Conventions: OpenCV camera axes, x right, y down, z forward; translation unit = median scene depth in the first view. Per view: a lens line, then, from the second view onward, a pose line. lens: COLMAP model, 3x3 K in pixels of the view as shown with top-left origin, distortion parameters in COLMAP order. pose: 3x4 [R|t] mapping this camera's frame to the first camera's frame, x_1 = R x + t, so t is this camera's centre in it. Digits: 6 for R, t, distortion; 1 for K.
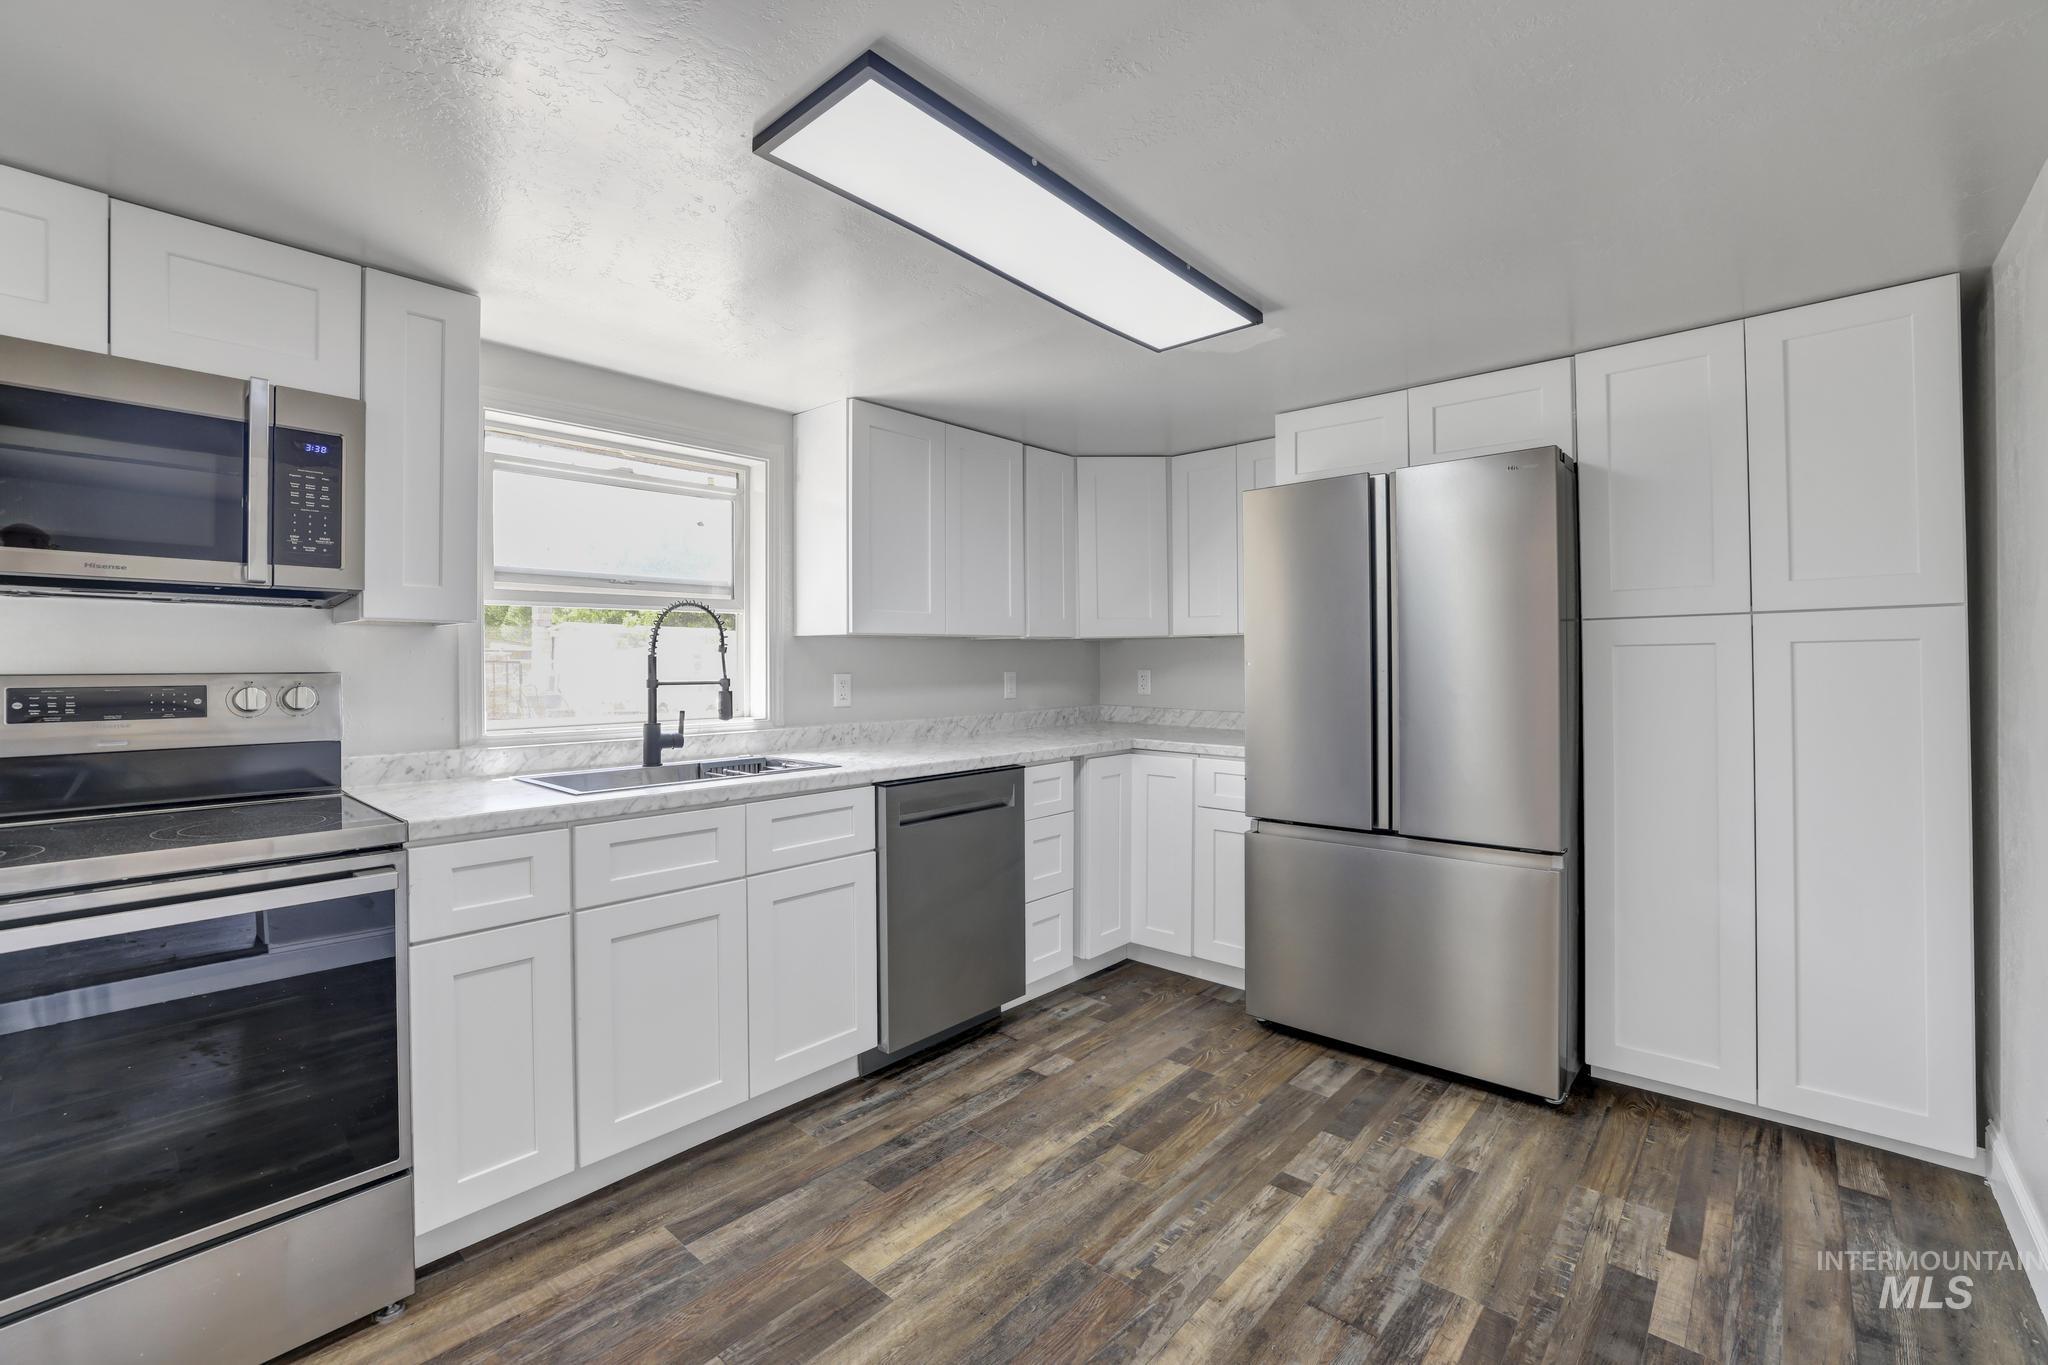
lens RADIAL K [[876.6, 0, 1017.7], [0, 876.6, 664.5], [0, 0, 1]] dist [-0.046820, 0.015707]
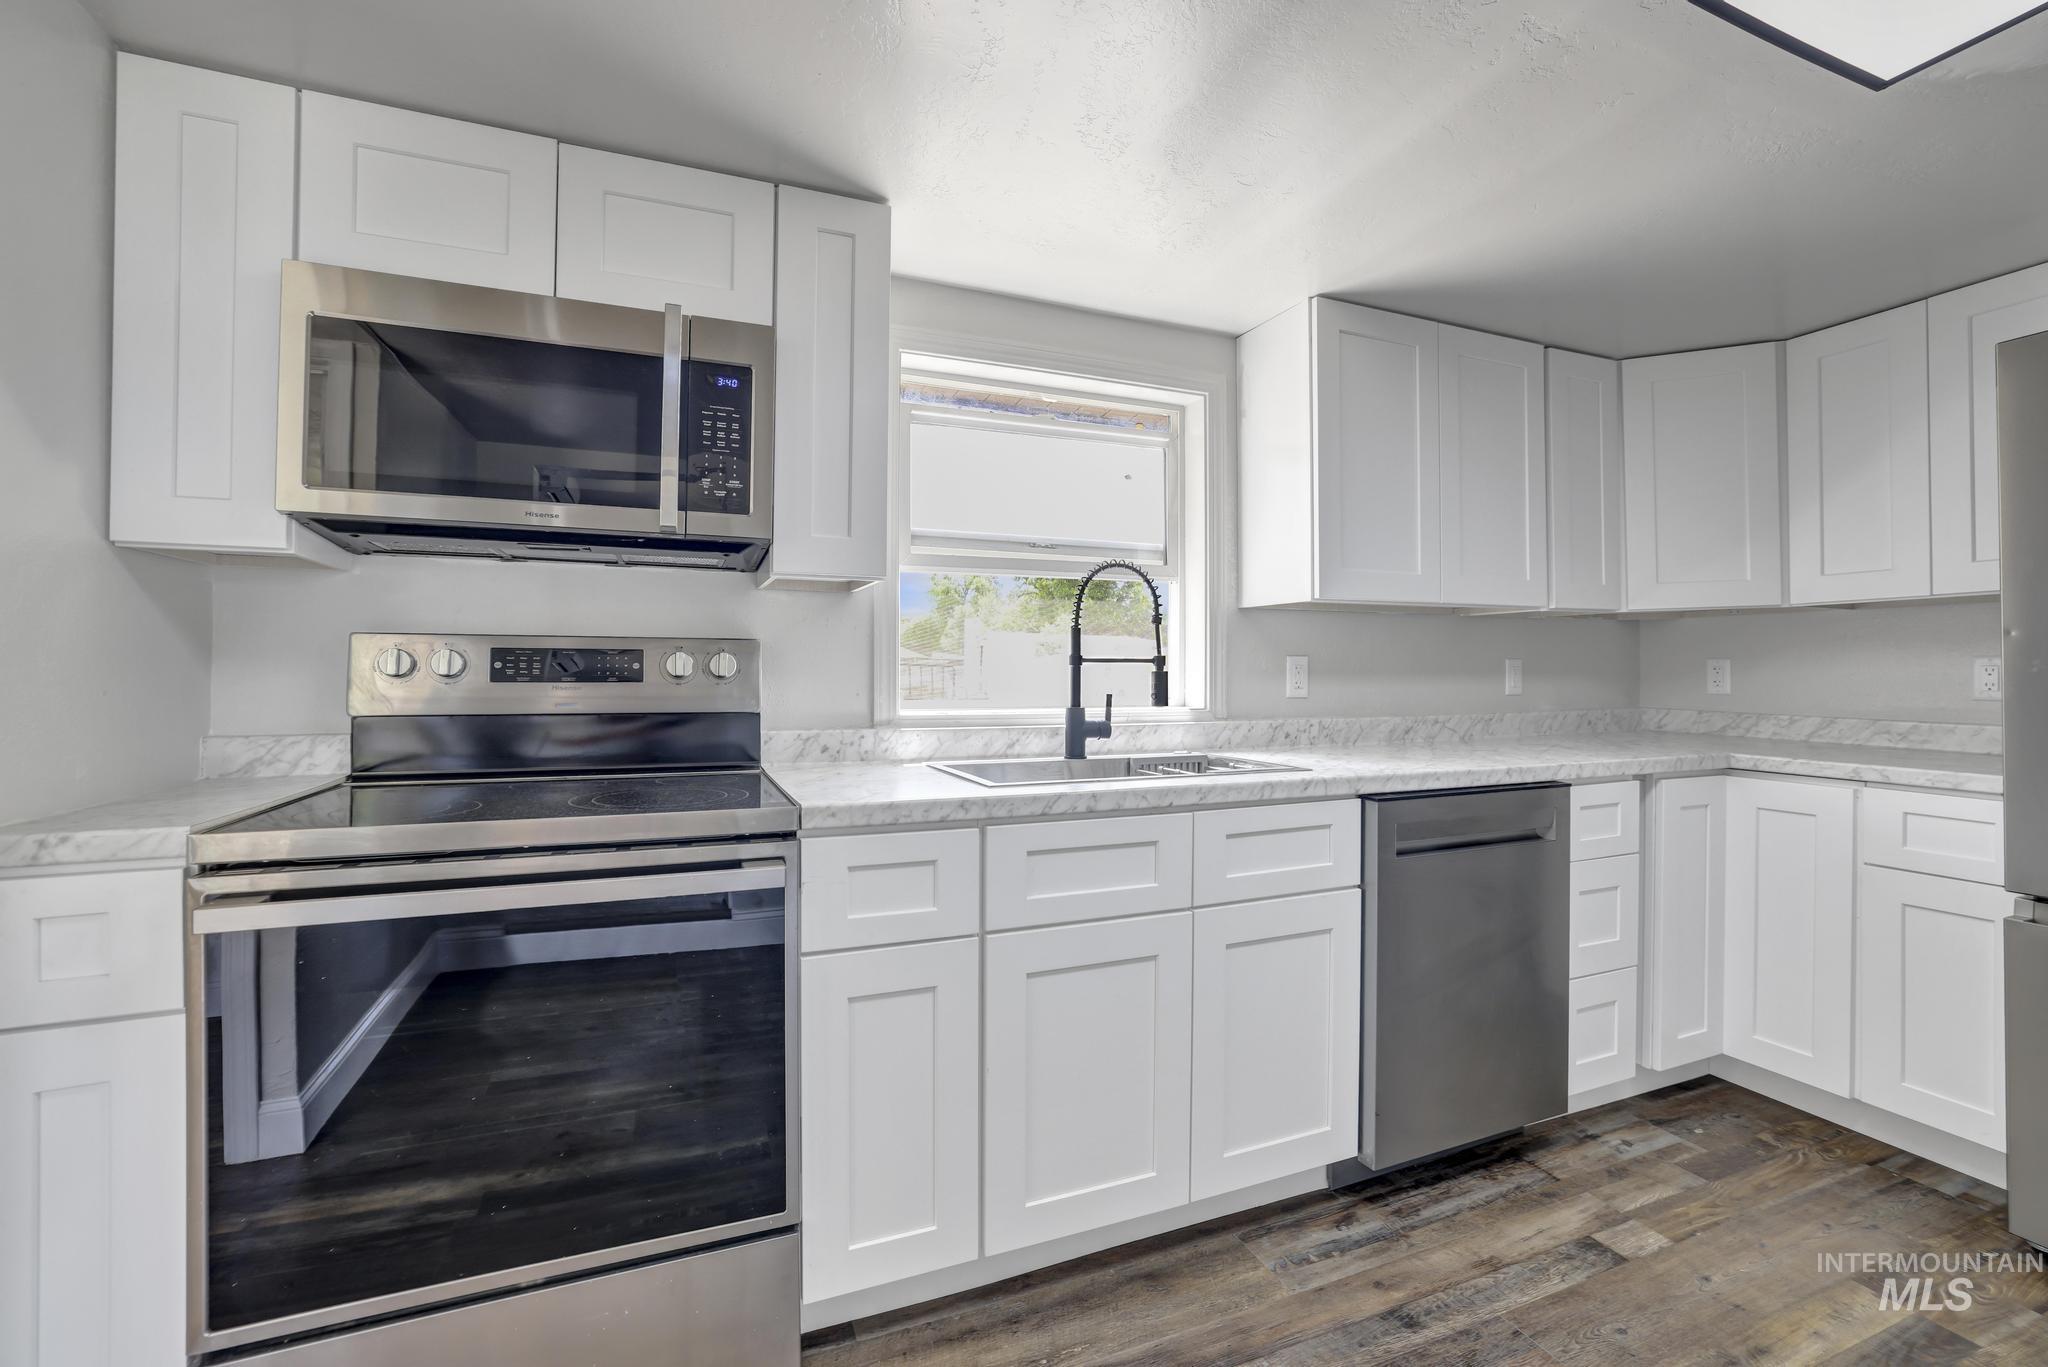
lens RADIAL K [[876.6, 0, 1013.6], [0, 876.6, 666.8], [0, 0, 1]] dist [-0.046820, 0.015707]
pose [[0.896264, 0.002575, -0.443513, -0.104296], [-0.006393, 0.999954, -0.007112, 0.036417], [0.443475, 0.009210, 0.896240, 0.226741]]
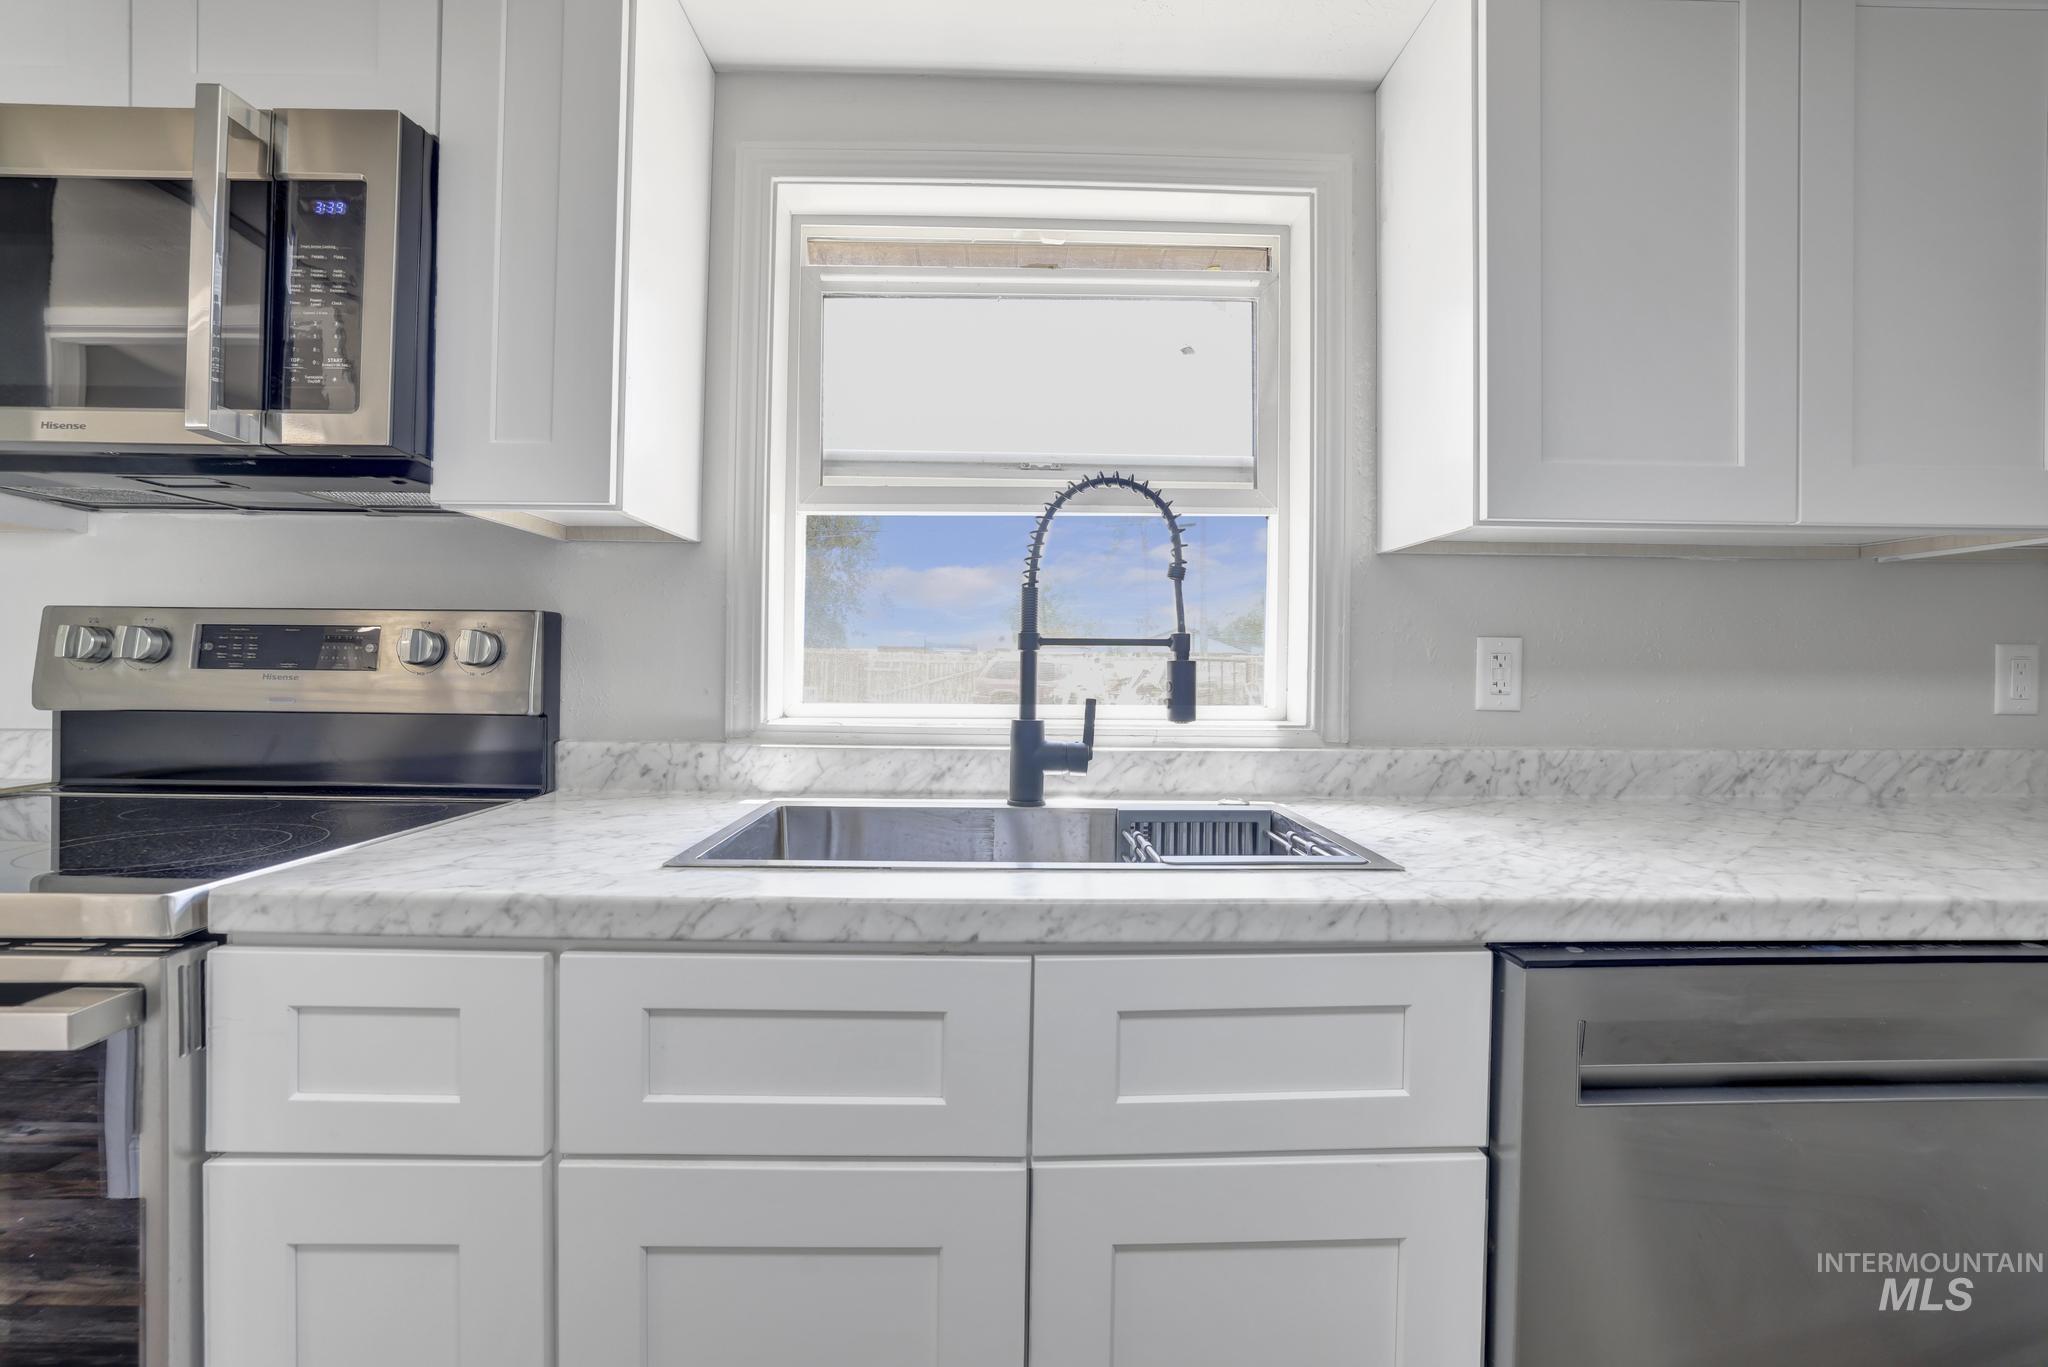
lens RADIAL K [[876.6, 0, 1018.0], [0, 876.6, 671.9], [0, 0, 1]] dist [-0.046820, 0.015707]
pose [[0.677903, 0.014211, -0.735014, -0.052635], [-0.013328, 0.999886, 0.007039, 0.037965], [0.735031, 0.005025, 0.678015, 0.681501]]
